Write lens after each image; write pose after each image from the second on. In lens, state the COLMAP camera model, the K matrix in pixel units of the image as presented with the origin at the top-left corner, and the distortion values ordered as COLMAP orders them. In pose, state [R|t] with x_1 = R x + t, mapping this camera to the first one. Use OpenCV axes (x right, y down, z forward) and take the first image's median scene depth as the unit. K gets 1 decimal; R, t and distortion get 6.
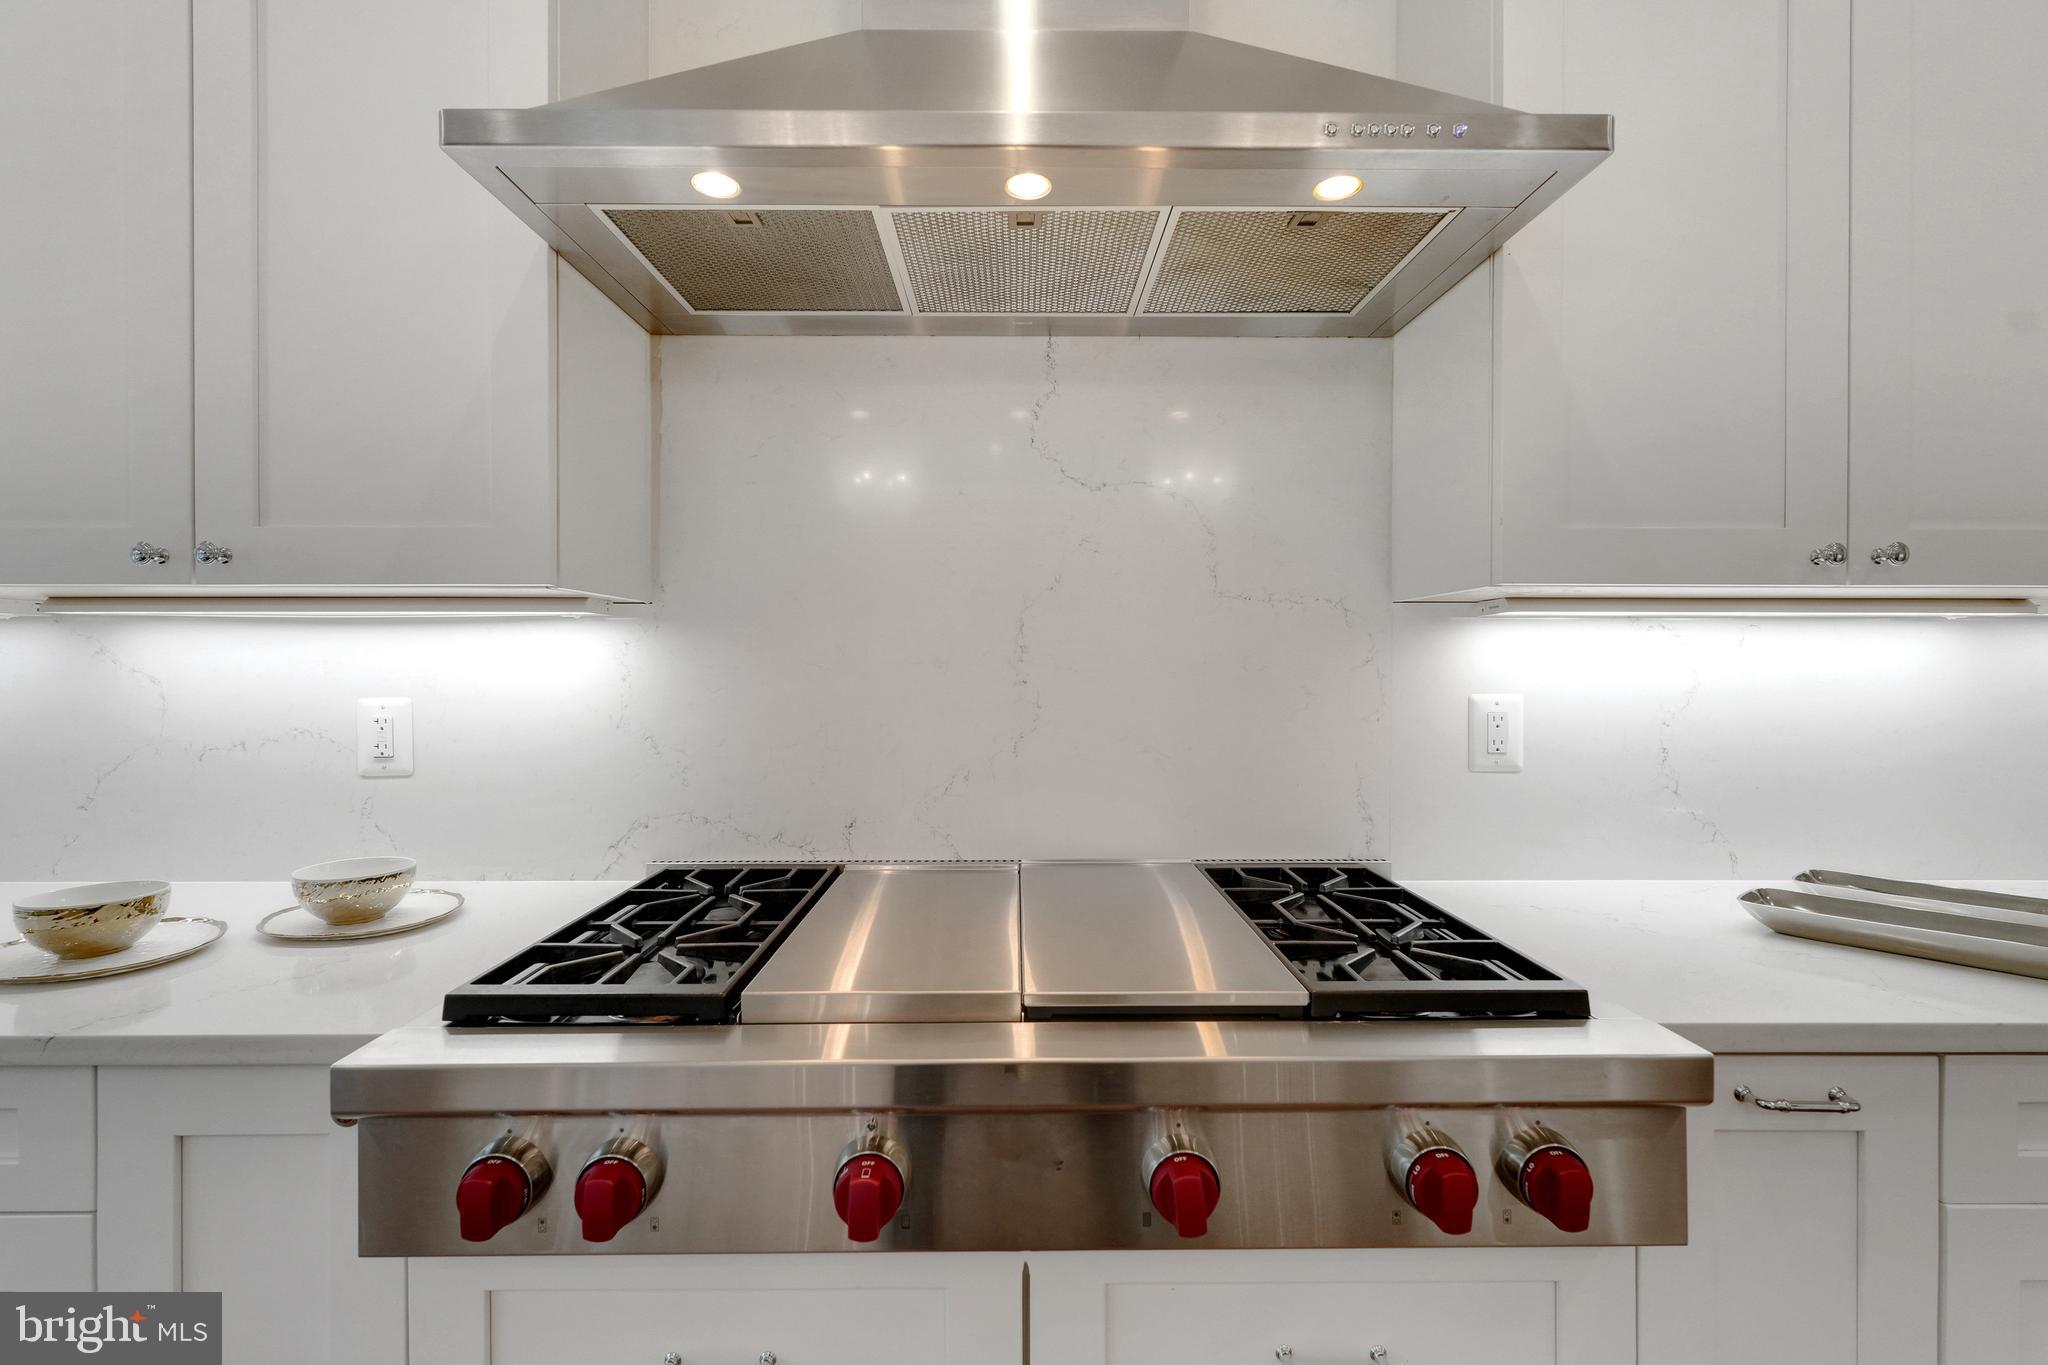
lens RADIAL K [[967.8, 0, 1026.0], [0, 967.8, 663.7], [0, 0, 1]] dist [0.003730, -0.000719]
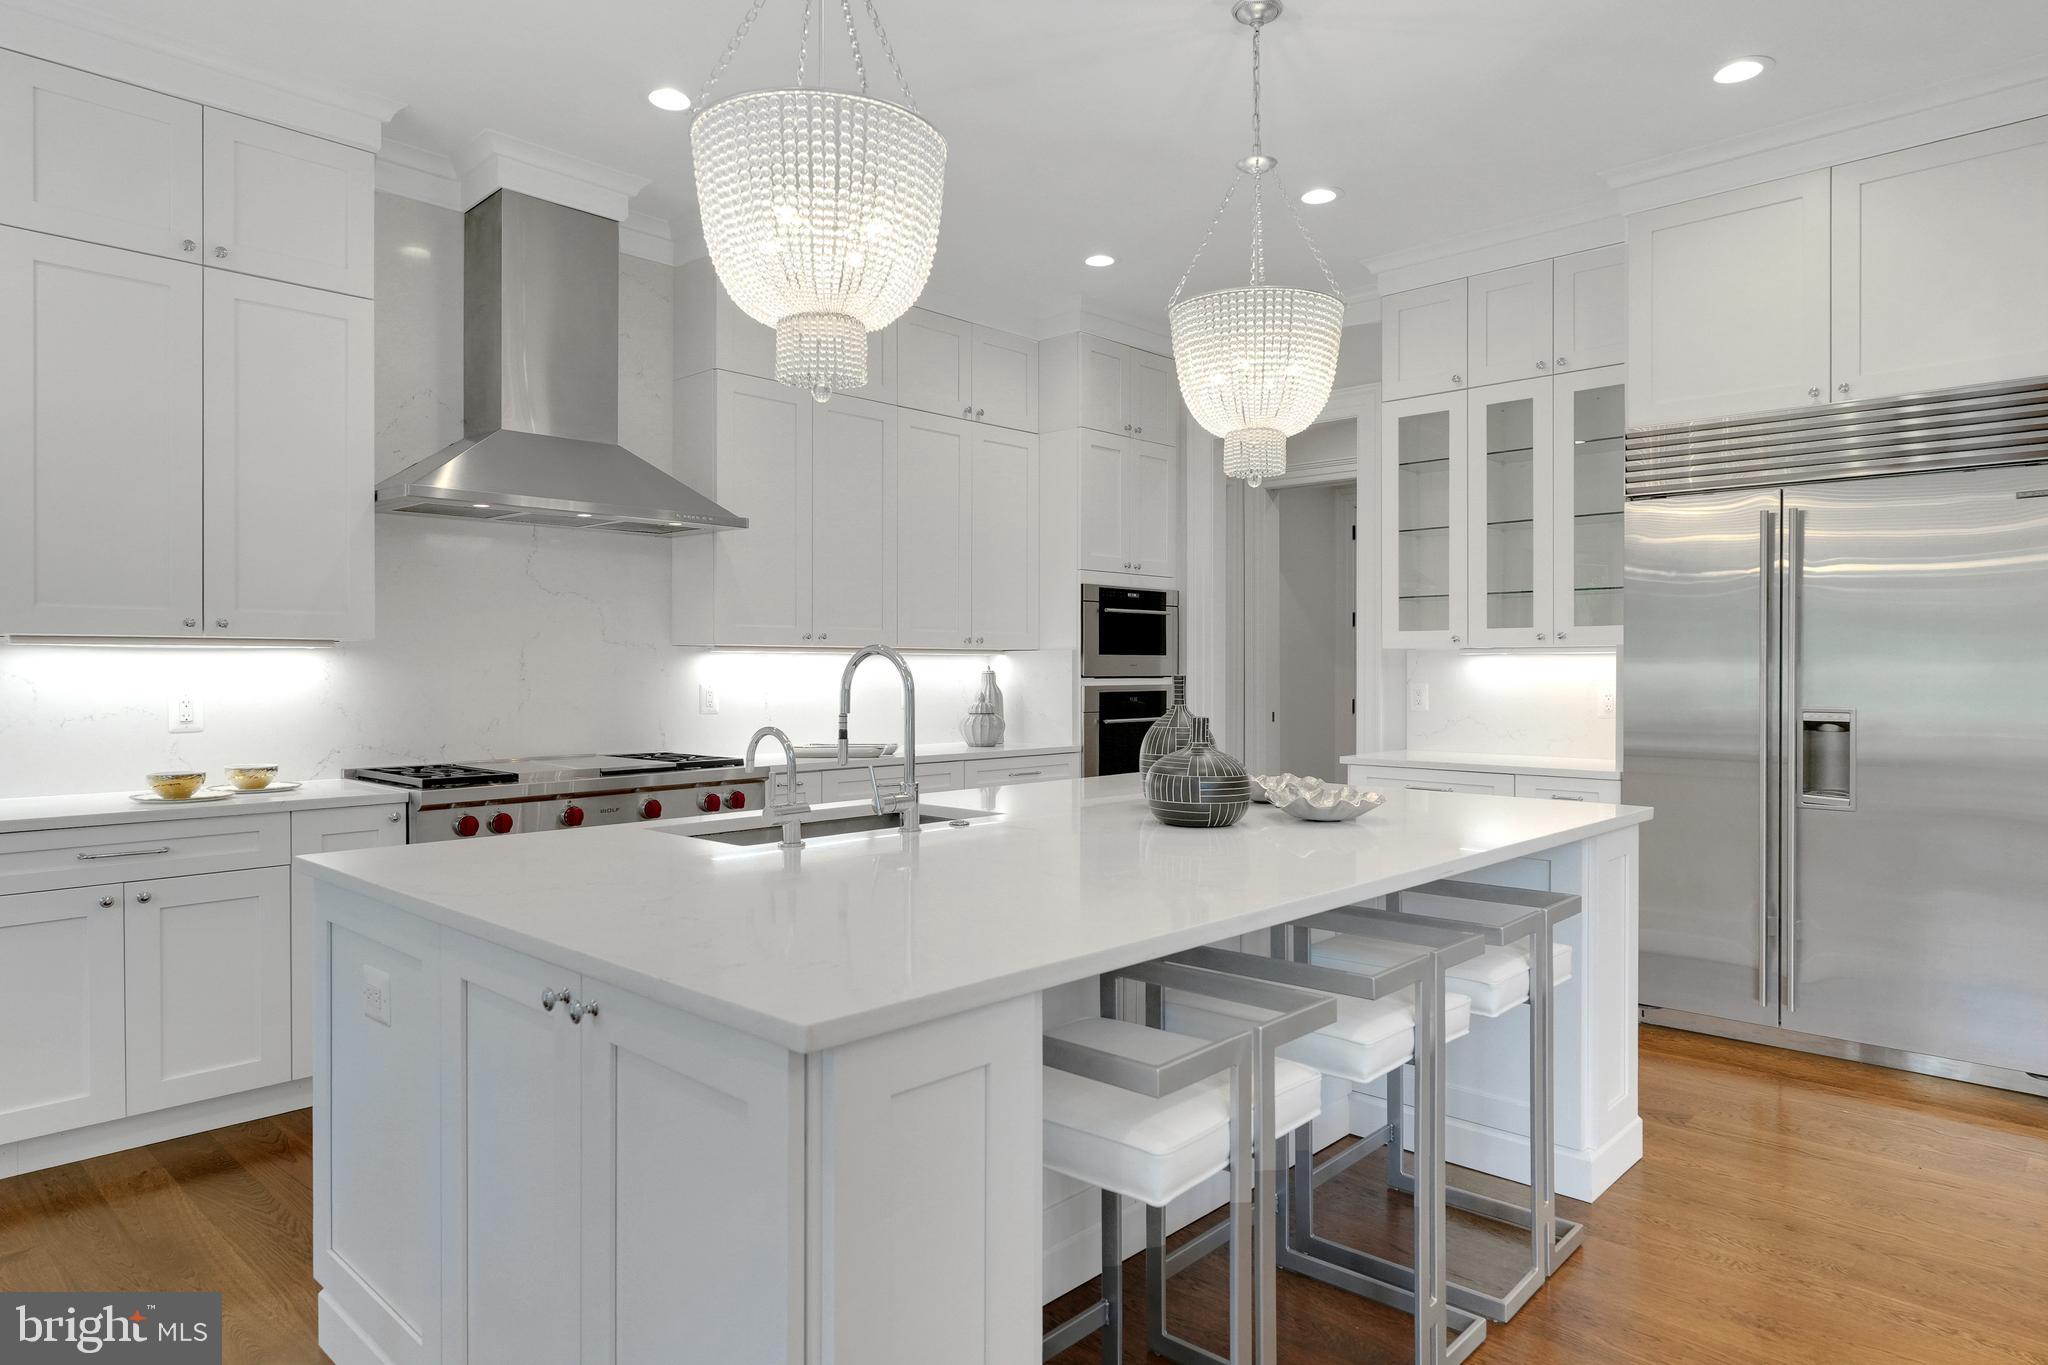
lens RADIAL K [[1207.7, 0, 1027.2], [0, 1207.7, 677.5], [0, 0, 1]] dist [-0.002281, 0.000172]
pose [[0.702166, -0.003996, 0.712002, -1.292465], [0.011152, 0.999923, -0.005386, 0.044927], [-0.711926, 0.011722, 0.702157, -1.996242]]
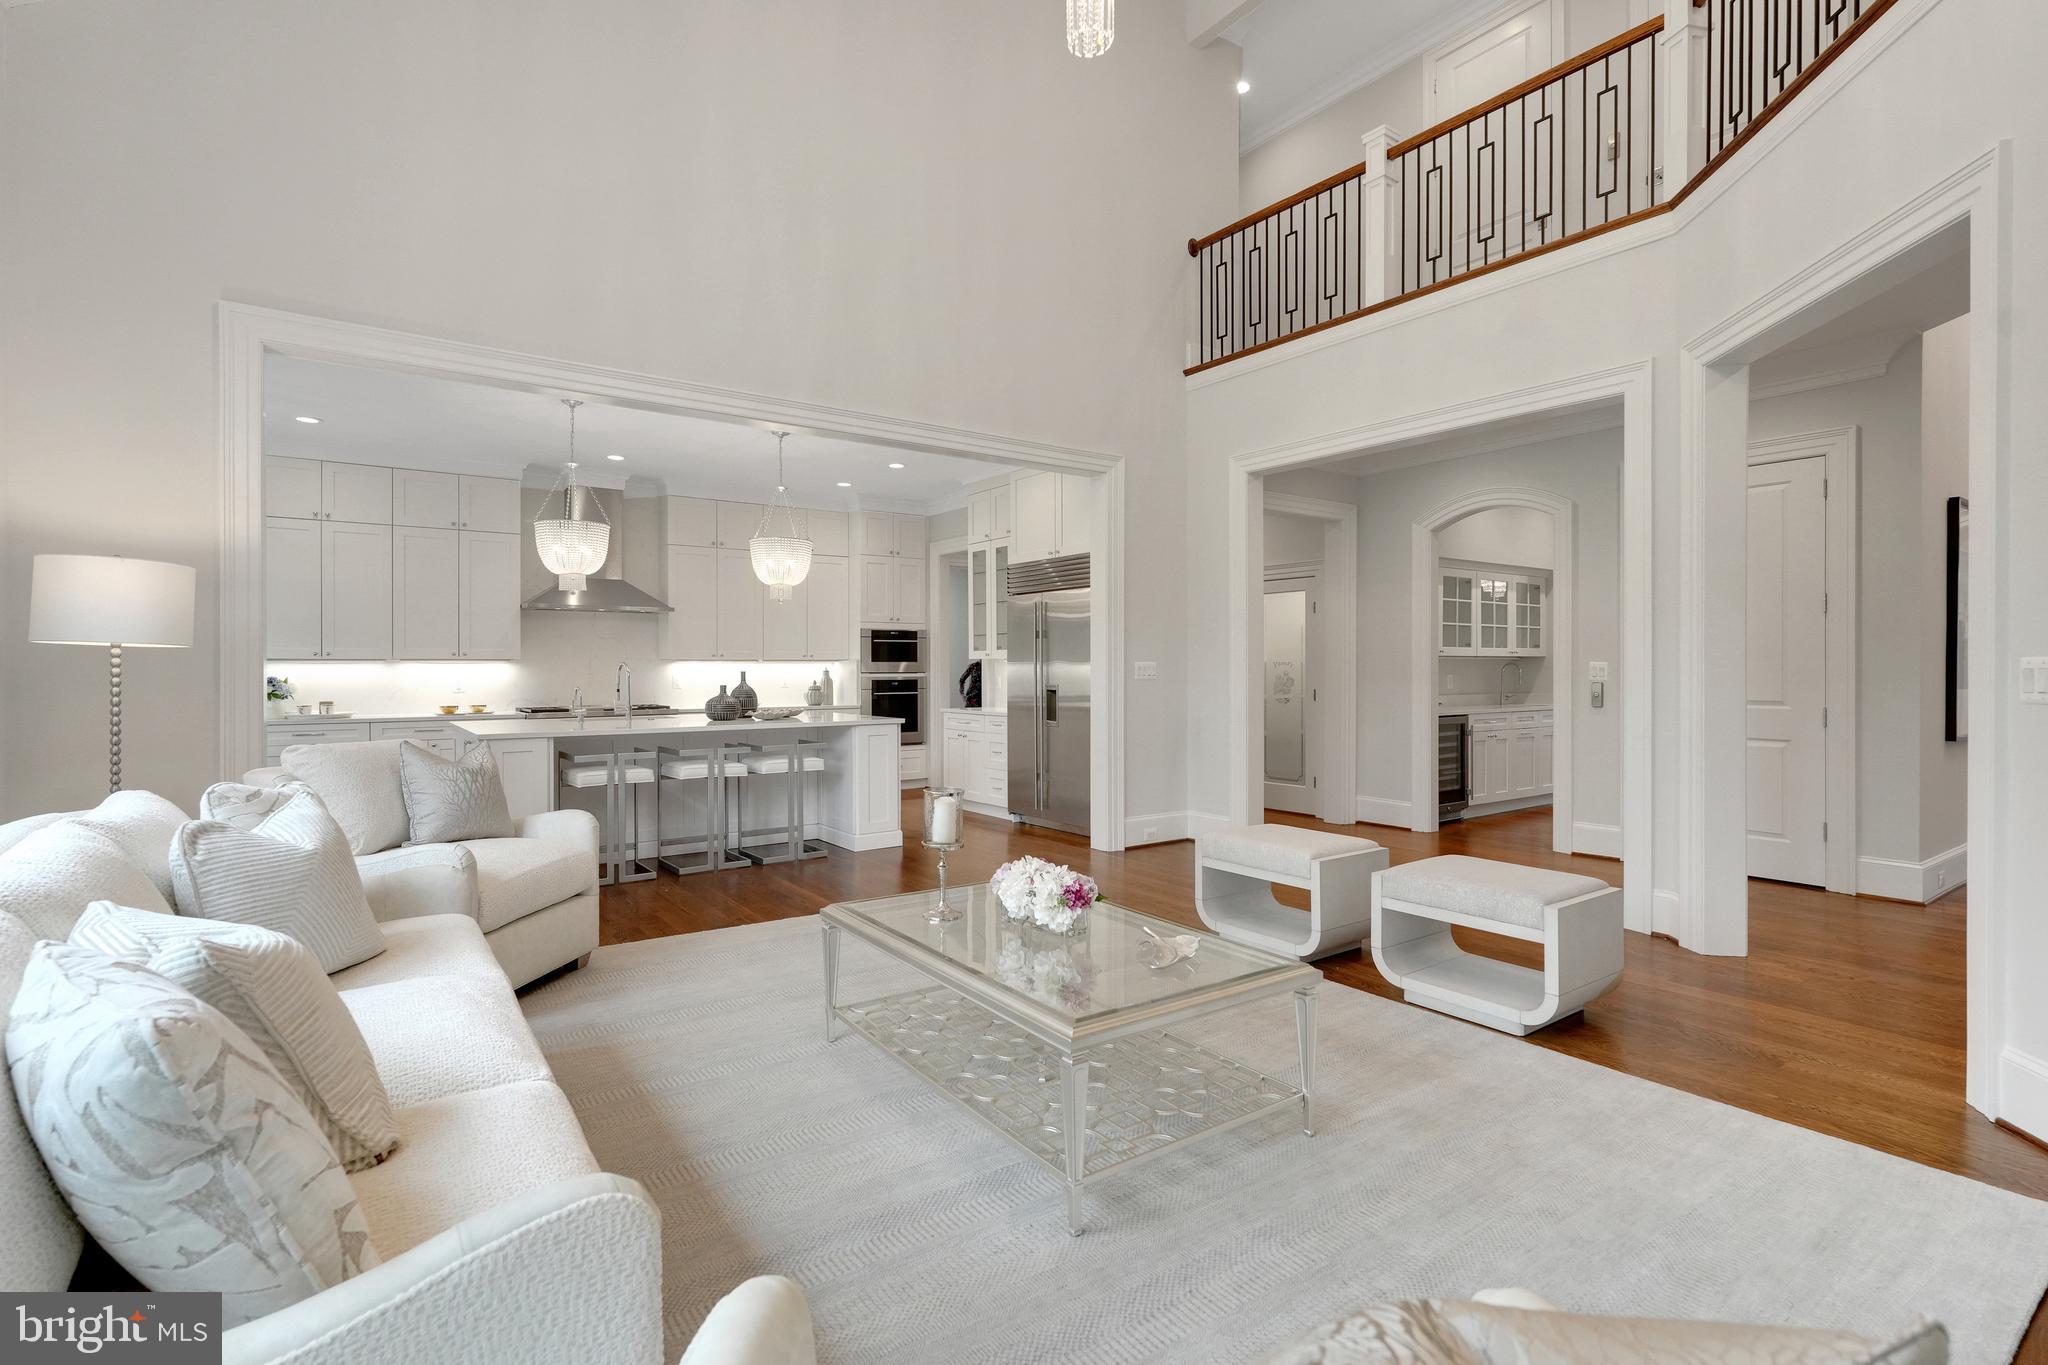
lens RADIAL K [[967.8, 0, 1030.6], [0, 967.8, 679.6], [0, 0, 1]] dist [0.003730, -0.000719]
pose [[0.826726, -0.007859, 0.562550, -1.156050], [0.011540, 0.999929, -0.002989, 0.106453], [-0.562487, 0.008963, 0.826758, -5.554355]]
